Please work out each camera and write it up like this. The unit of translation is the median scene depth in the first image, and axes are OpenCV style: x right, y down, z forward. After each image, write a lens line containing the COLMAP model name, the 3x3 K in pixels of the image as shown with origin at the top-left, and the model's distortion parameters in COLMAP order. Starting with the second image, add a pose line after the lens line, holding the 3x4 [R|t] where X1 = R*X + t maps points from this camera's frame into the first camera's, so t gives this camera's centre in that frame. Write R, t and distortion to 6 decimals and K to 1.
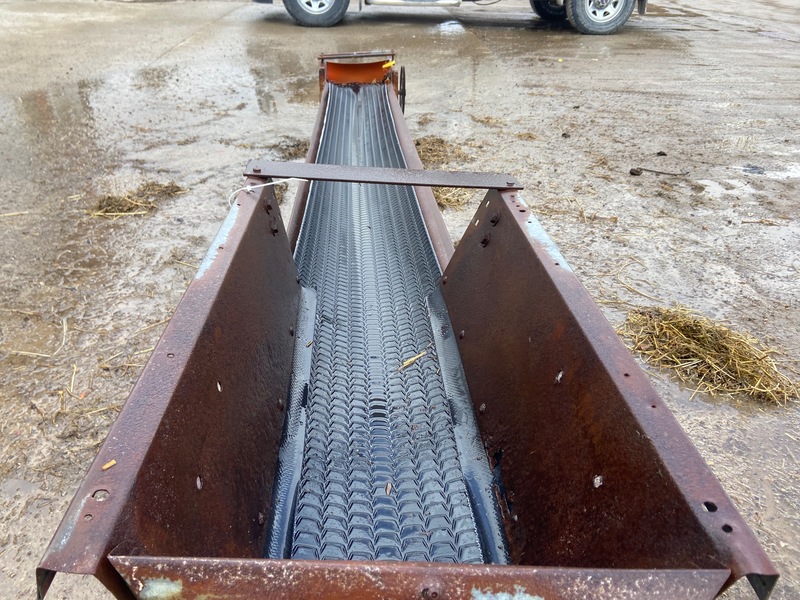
lens RADIAL K [[598.9, 0, 396.6], [0, 598.9, 297.3], [0, 0, 1]] dist [0.127286, -0.159177]
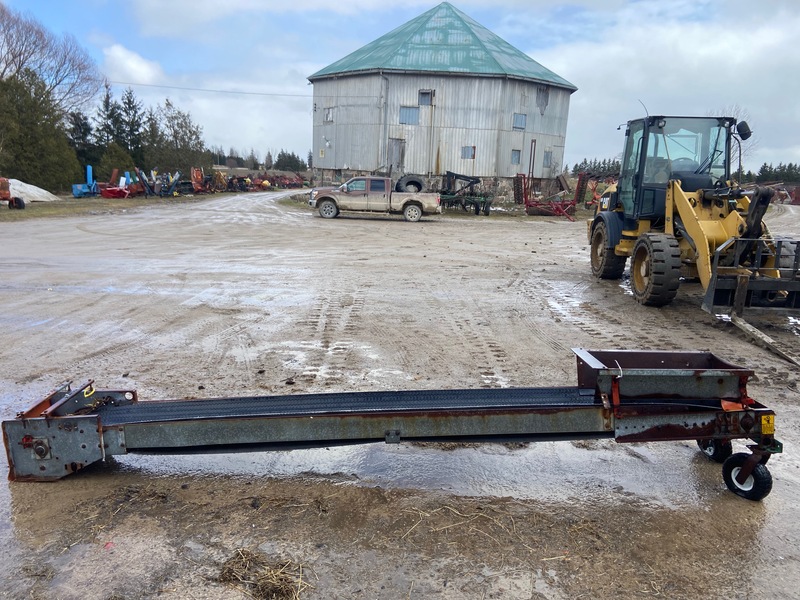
lens RADIAL K [[598.9, 0, 396.6], [0, 598.9, 297.3], [0, 0, 1]] dist [0.127286, -0.159177]
pose [[0.073737, -0.208230, 0.975297, -1.047586], [0.493791, 0.857288, 0.145701, -0.475560], [-0.866449, 0.470849, 0.166035, 0.385522]]
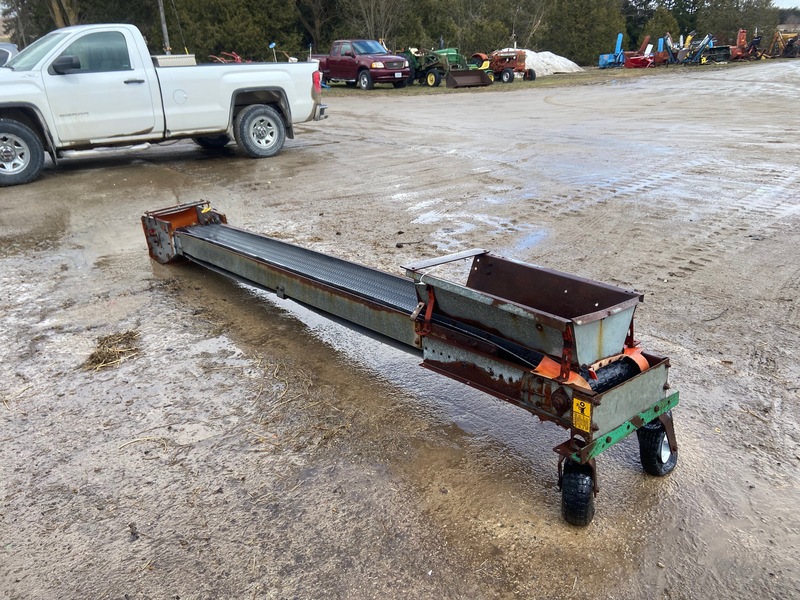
lens RADIAL K [[598.9, 0, 396.6], [0, 598.9, 297.3], [0, 0, 1]] dist [0.127286, -0.159177]
pose [[0.795443, -0.261710, 0.546606, -0.523330], [0.340506, 0.939123, -0.045875, -0.002931], [-0.501324, 0.222613, 0.836132, -0.310601]]
